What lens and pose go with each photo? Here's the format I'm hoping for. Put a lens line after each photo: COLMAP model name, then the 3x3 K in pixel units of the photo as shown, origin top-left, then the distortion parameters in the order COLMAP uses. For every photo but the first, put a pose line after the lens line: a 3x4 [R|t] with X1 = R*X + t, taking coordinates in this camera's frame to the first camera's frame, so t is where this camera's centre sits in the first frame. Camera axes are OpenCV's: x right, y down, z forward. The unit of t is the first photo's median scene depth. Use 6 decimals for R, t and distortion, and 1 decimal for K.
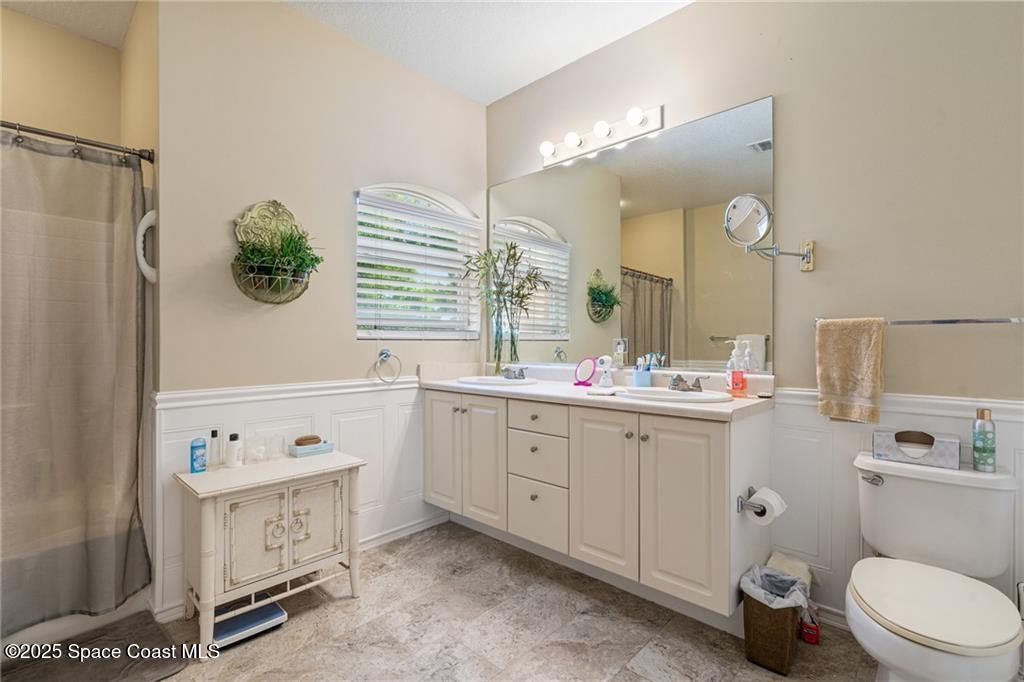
lens RADIAL K [[470.7, 0, 514.0], [0, 470.7, 342.1], [0, 0, 1]] dist [-0.013223, 0.002329]
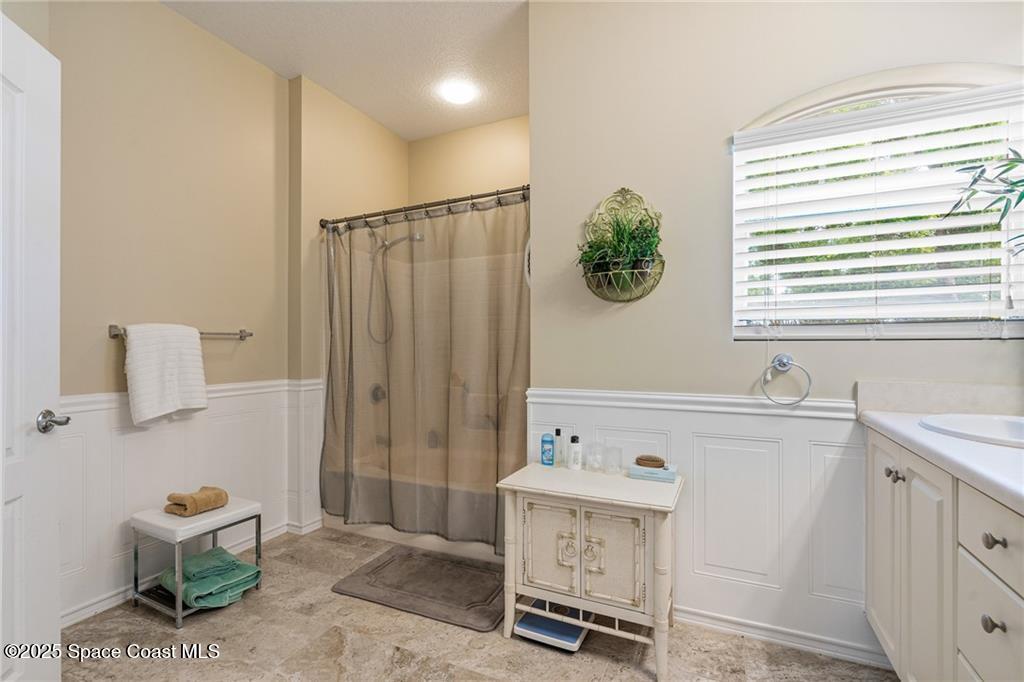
lens RADIAL K [[470.7, 0, 509.5], [0, 470.7, 342.5], [0, 0, 1]] dist [-0.013223, 0.002329]
pose [[0.294667, -0.000278, -0.955600, 0.324267], [0.005513, 0.999984, 0.001409, -0.006534], [0.955584, -0.005684, 0.294663, 0.575258]]
